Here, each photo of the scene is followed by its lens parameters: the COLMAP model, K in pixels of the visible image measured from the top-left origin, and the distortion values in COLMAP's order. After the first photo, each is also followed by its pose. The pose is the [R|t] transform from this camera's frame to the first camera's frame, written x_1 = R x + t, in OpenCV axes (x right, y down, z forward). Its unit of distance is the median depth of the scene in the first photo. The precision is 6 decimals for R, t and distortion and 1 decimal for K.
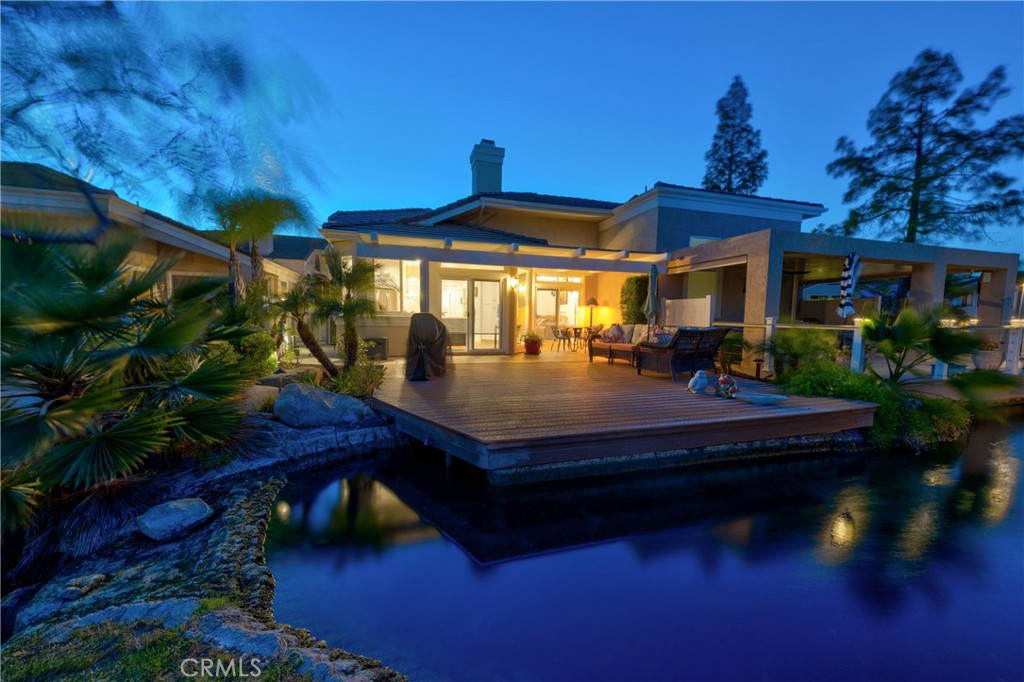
lens RADIAL K [[360.4, 0, 508.8], [0, 360.4, 343.0], [0, 0, 1]] dist [0.002135, -0.000109]
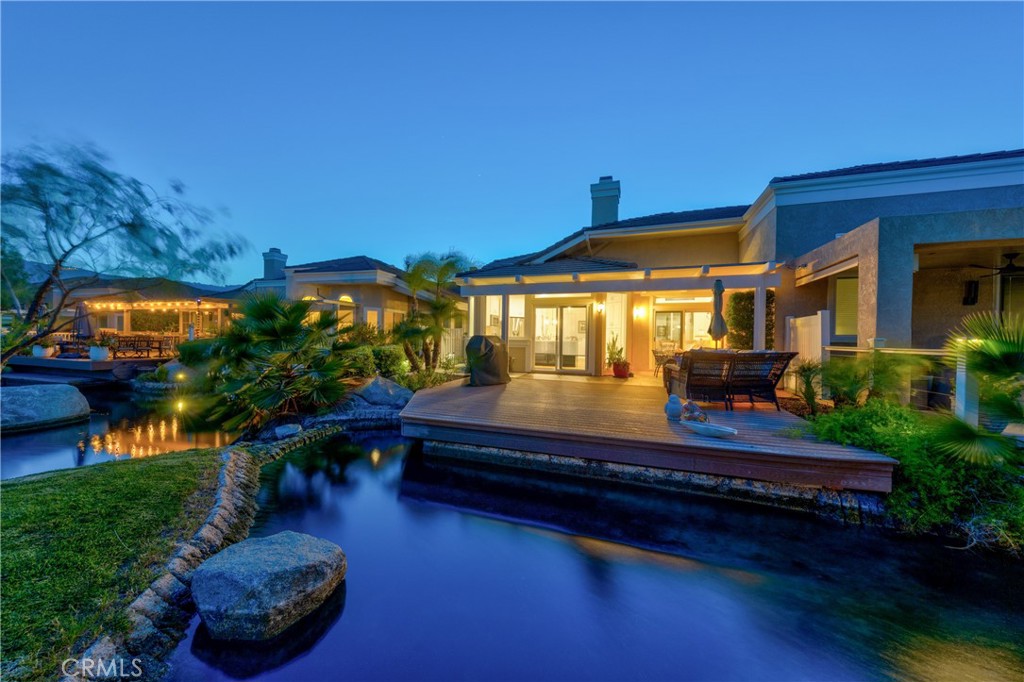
lens RADIAL K [[360.4, 0, 505.6], [0, 360.4, 340.3], [0, 0, 1]] dist [0.002135, -0.000109]
pose [[0.811471, 0.001406, -0.584391, 0.408571], [-0.050006, 0.996496, -0.067040, 0.012101], [0.582249, 0.083624, 0.808699, -0.000762]]
